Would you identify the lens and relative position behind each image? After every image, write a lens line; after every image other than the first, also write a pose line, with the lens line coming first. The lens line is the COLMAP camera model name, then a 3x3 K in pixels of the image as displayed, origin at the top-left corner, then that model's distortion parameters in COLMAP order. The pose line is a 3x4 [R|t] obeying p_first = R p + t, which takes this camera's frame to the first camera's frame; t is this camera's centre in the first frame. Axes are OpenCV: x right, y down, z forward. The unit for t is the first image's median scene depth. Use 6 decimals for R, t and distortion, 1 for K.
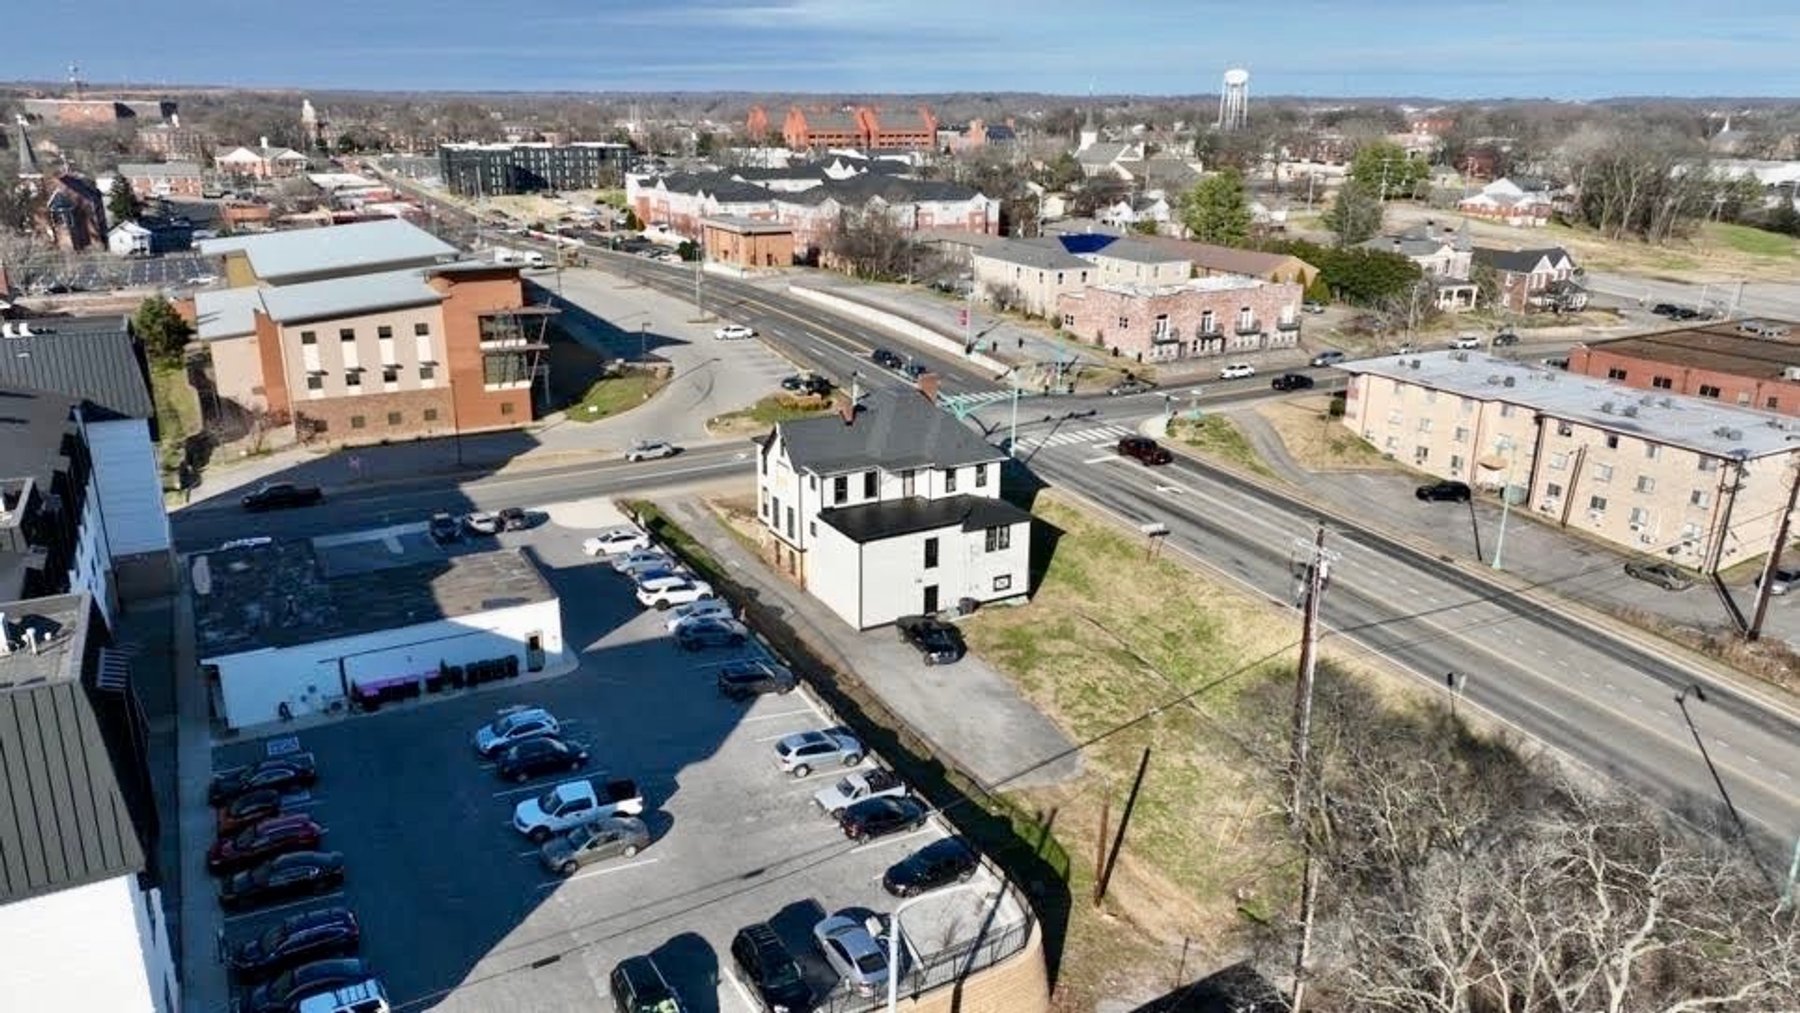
lens RADIAL K [[1259.9, 0, 903.1], [0, 1259.9, 495.9], [0, 0, 1]] dist [0.002332, 0.007258]
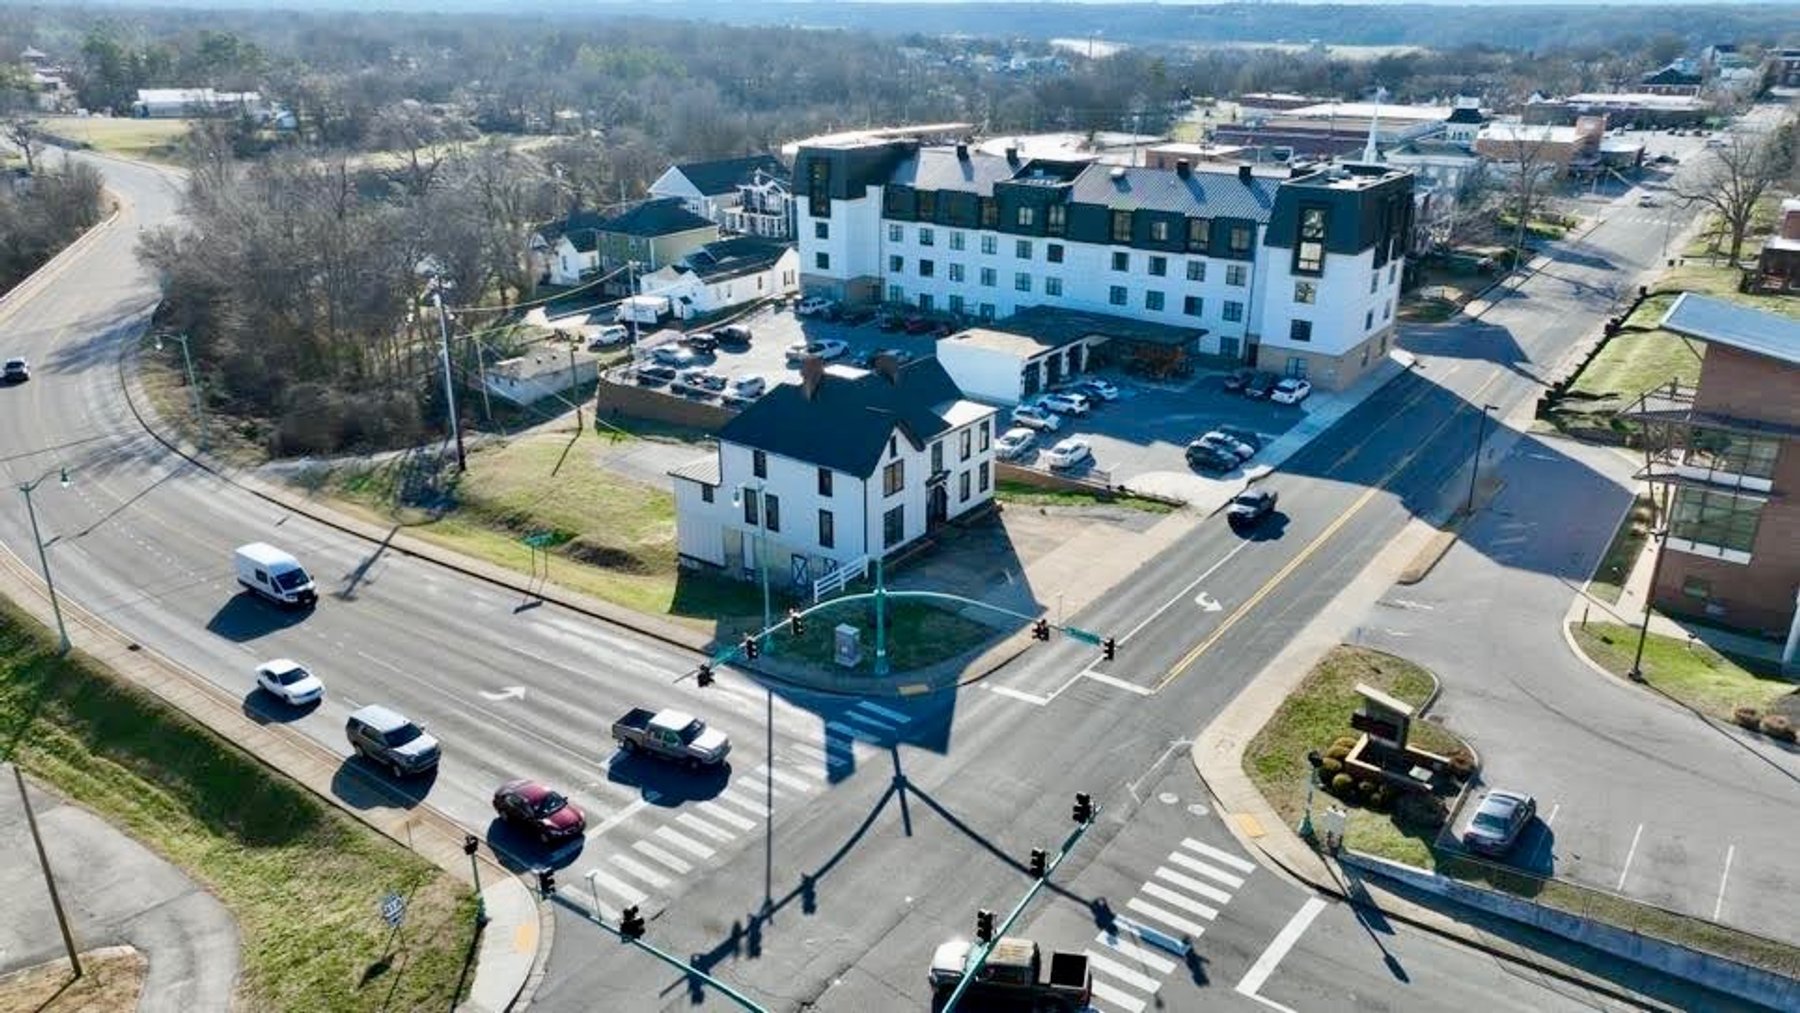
lens RADIAL K [[1259.9, 0, 904.2], [0, 1259.9, 498.8], [0, 0, 1]] dist [0.002332, 0.007258]
pose [[-0.910221, 0.140118, -0.389699, 0.269801], [-0.134212, 0.790422, 0.597679, -0.470123], [0.391772, 0.596322, -0.700653, 1.494324]]
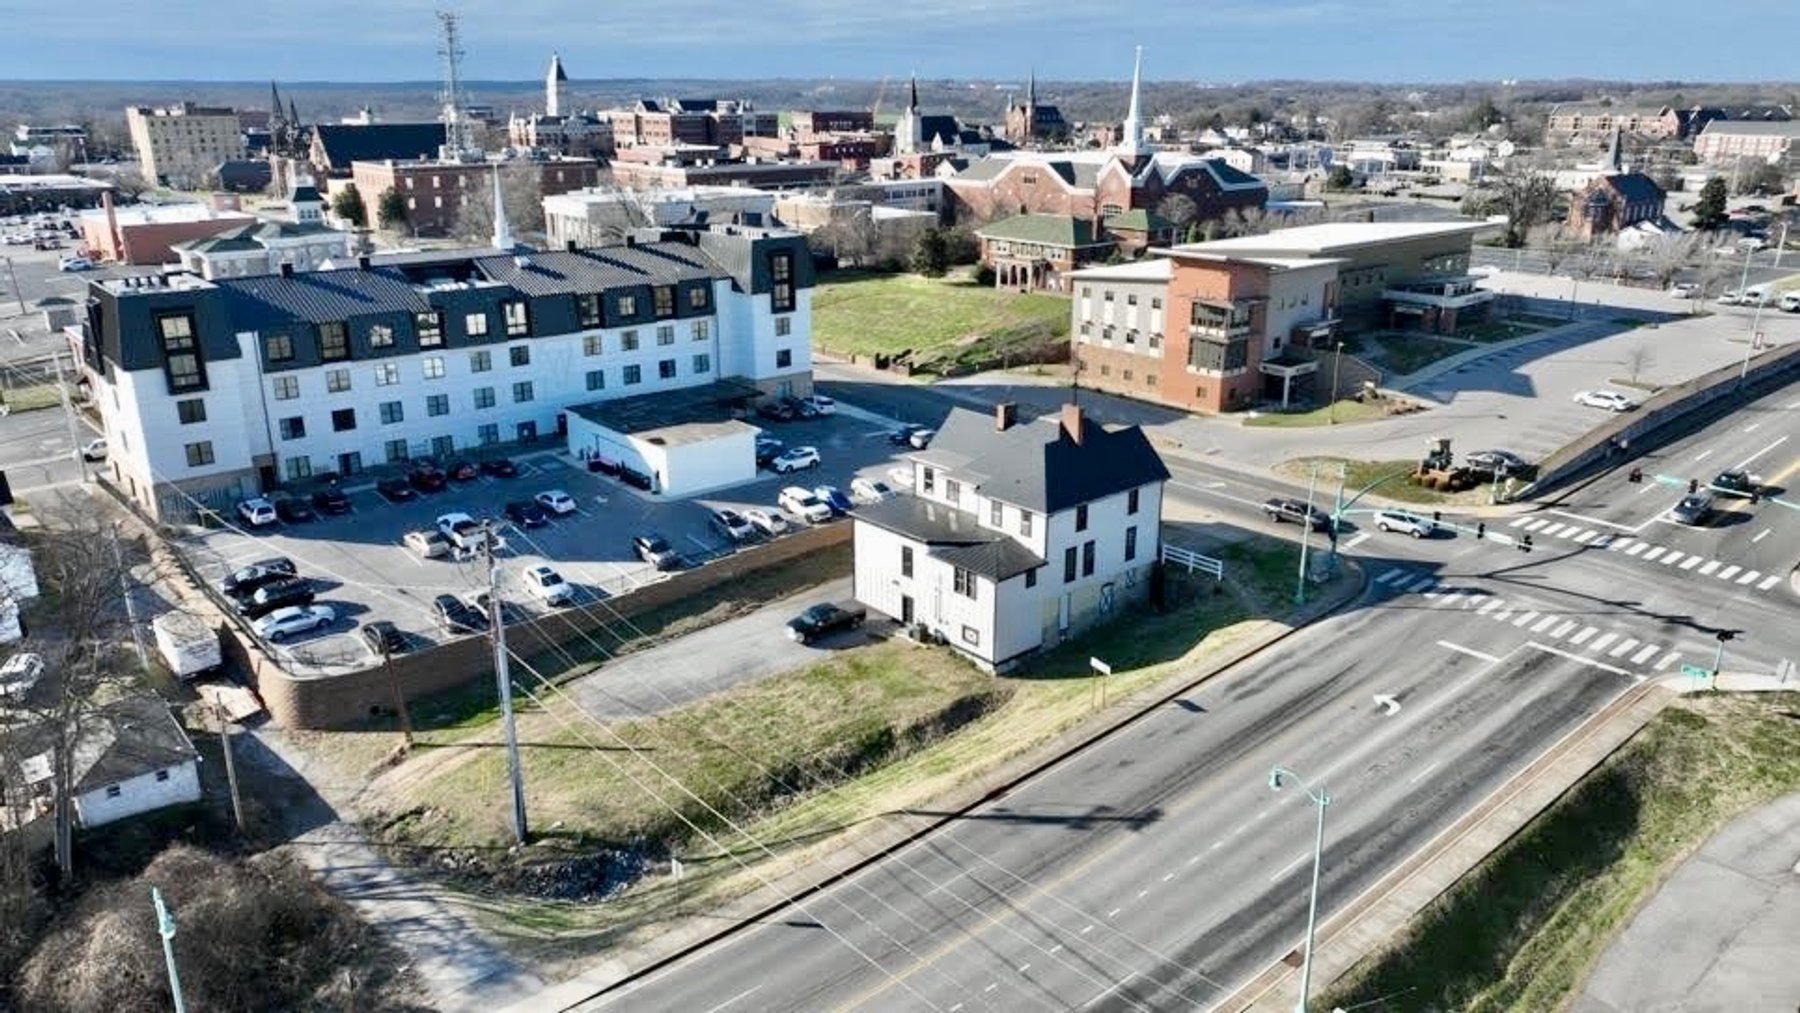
lens RADIAL K [[1259.9, 0, 906.9], [0, 1259.9, 503.1], [0, 0, 1]] dist [0.002332, 0.007258]
pose [[0.206209, 0.297102, -0.932313, 0.762364], [-0.292844, 0.927859, 0.230911, -0.184188], [0.933659, 0.225407, 0.278338, 0.597529]]
